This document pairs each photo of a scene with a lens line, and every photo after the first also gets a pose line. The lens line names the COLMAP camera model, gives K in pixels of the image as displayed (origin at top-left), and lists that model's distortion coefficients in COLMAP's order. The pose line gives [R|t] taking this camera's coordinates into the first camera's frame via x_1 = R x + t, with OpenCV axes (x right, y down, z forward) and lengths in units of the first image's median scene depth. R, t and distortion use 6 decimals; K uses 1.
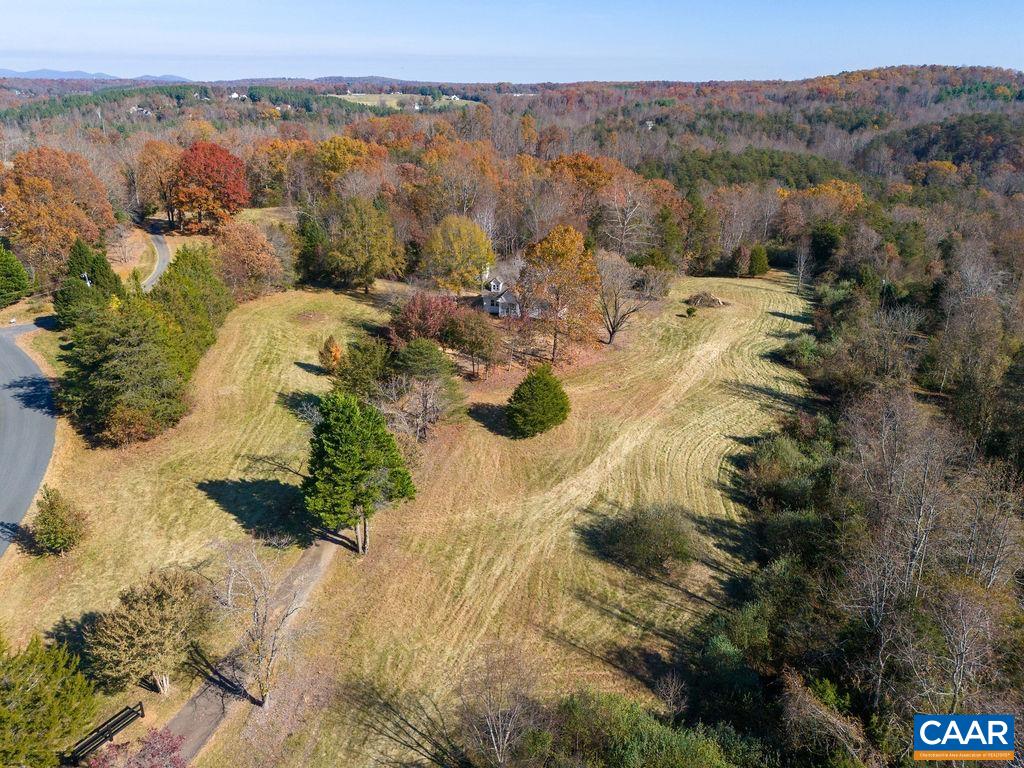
lens RADIAL K [[745.9, 0, 512.0], [0, 745.9, 384.0], [0, 0, 1]] dist [0.054036, -0.041925]
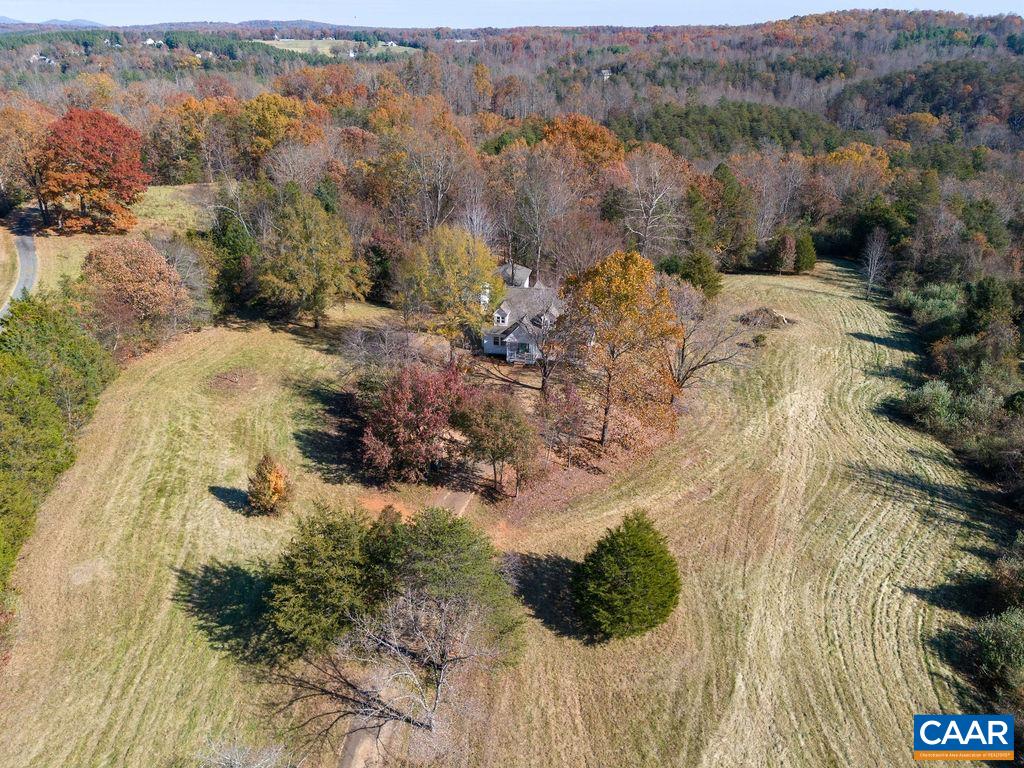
lens RADIAL K [[745.9, 0, 512.0], [0, 745.9, 384.0], [0, 0, 1]] dist [0.054036, -0.041925]
pose [[0.997057, -0.033595, 0.068916, -0.025511], [0.029364, 0.997675, 0.061504, -0.045969], [-0.070822, -0.059300, 0.995725, 0.116213]]
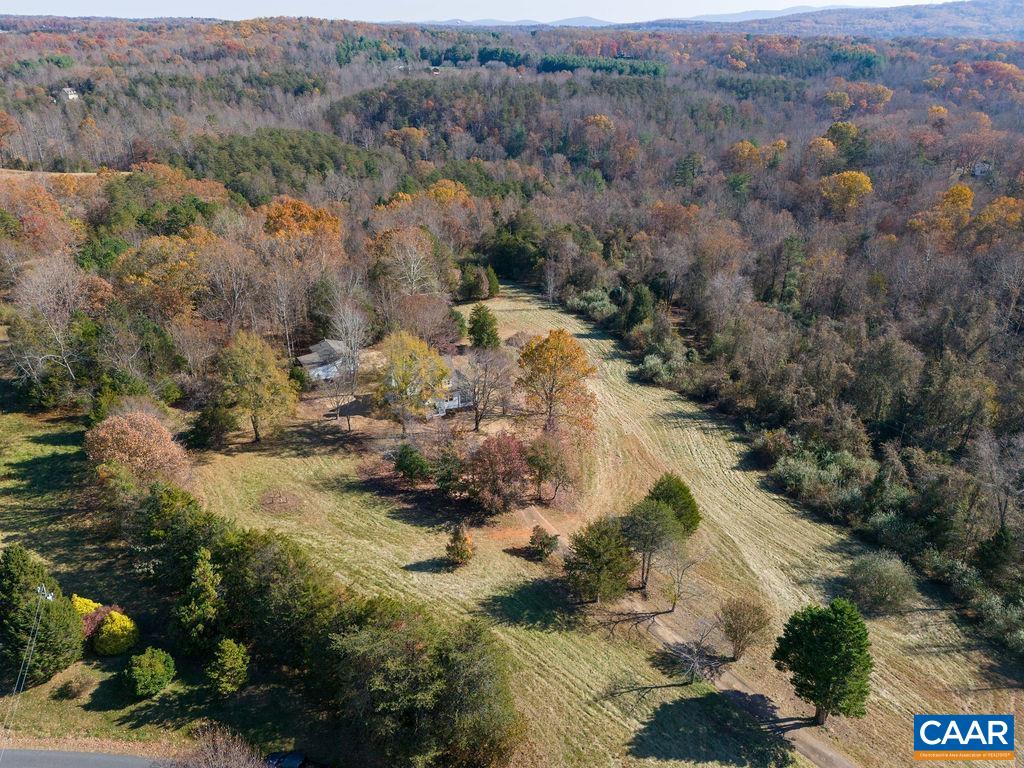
lens RADIAL K [[745.9, 0, 512.0], [0, 745.9, 384.0], [0, 0, 1]] dist [0.054036, -0.041925]
pose [[0.719048, -0.293844, 0.629782, -0.213074], [0.247137, 0.955094, 0.163461, -0.106659], [-0.649533, 0.038106, 0.759378, 0.085157]]
